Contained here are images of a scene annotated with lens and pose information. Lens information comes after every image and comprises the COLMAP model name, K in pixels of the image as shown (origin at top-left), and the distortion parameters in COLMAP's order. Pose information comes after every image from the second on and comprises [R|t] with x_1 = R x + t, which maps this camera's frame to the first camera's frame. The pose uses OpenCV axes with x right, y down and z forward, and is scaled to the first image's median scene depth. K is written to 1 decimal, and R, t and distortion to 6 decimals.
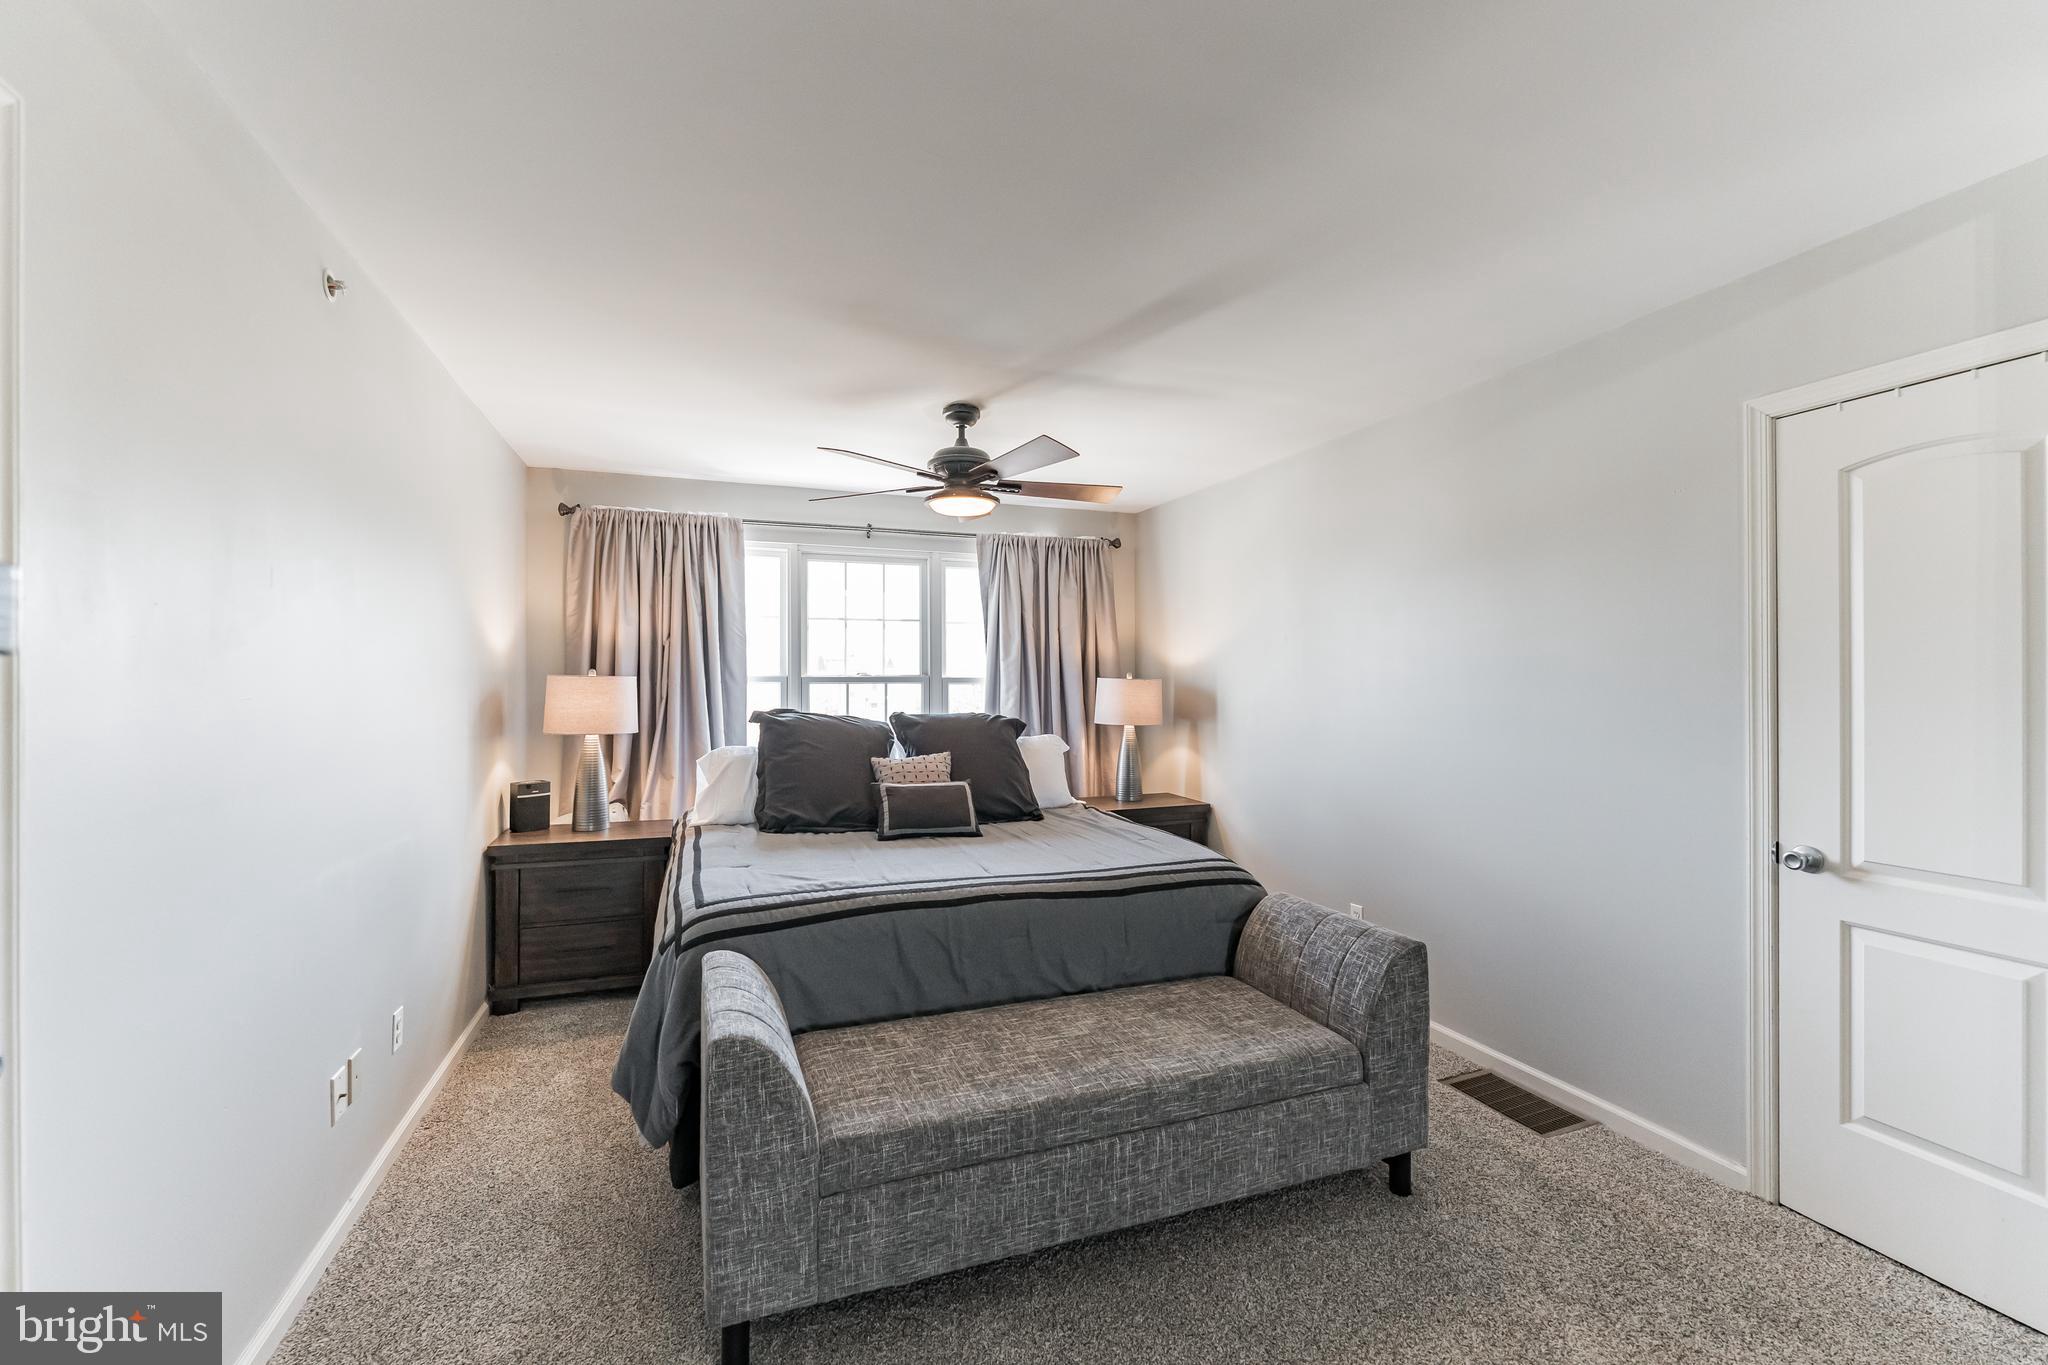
lens RADIAL K [[859.0, 0, 1030.6], [0, 859.0, 678.1], [0, 0, 1]] dist [-0.003772, -0.000368]
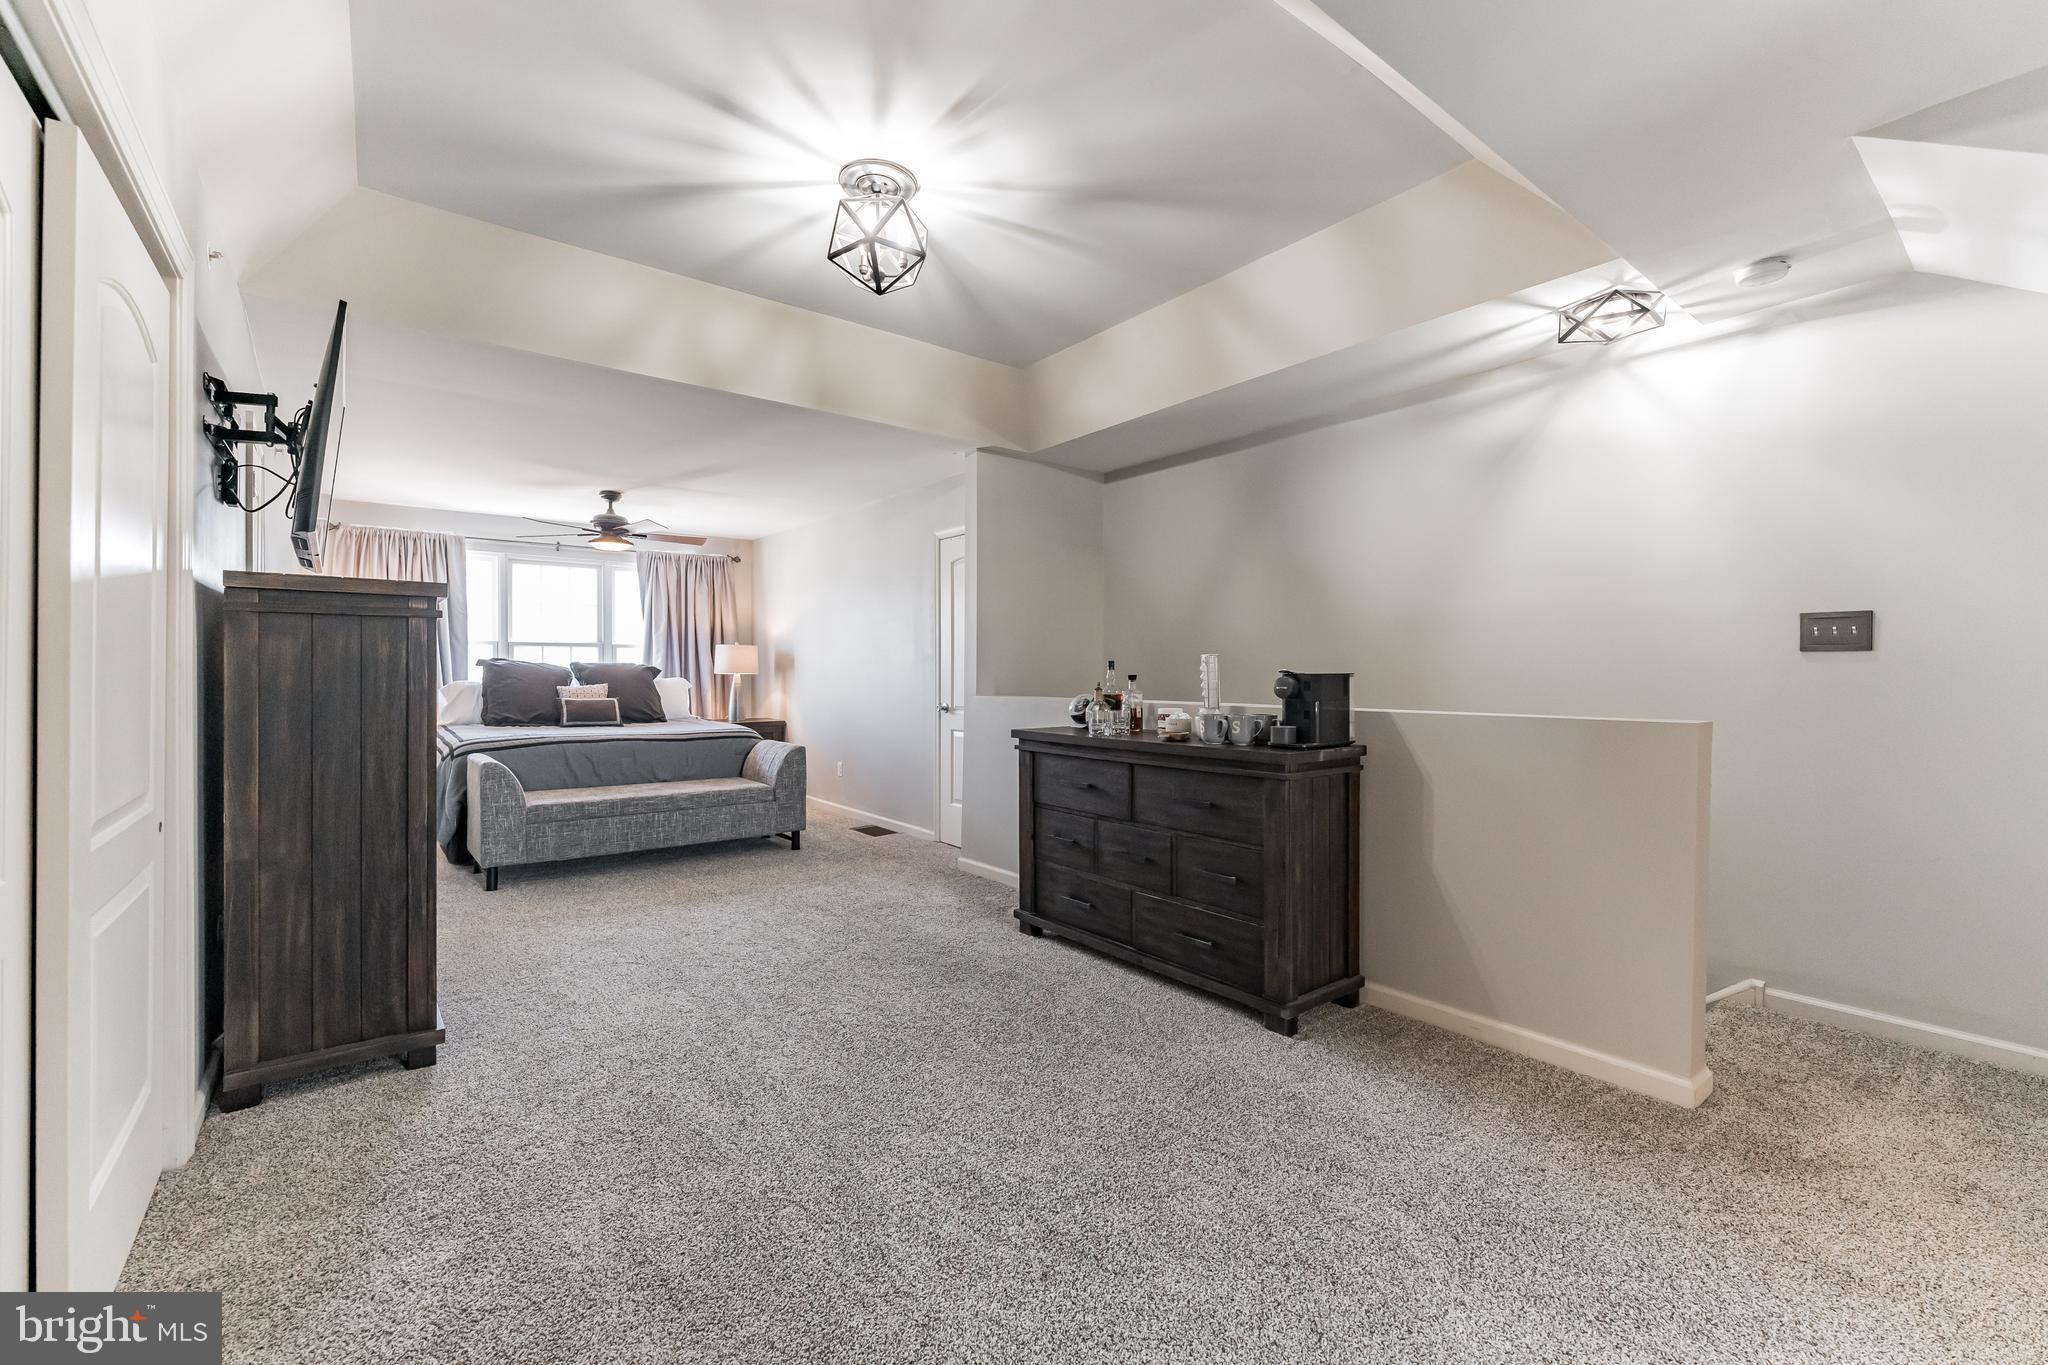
lens RADIAL K [[859.0, 0, 1030.6], [0, 859.0, 678.1], [0, 0, 1]] dist [-0.003772, -0.000368]
pose [[0.955151, 0.001684, 0.296116, 0.206719], [-0.006689, 0.999851, 0.015888, 0.041604], [-0.296045, -0.017156, 0.955020, -0.901074]]
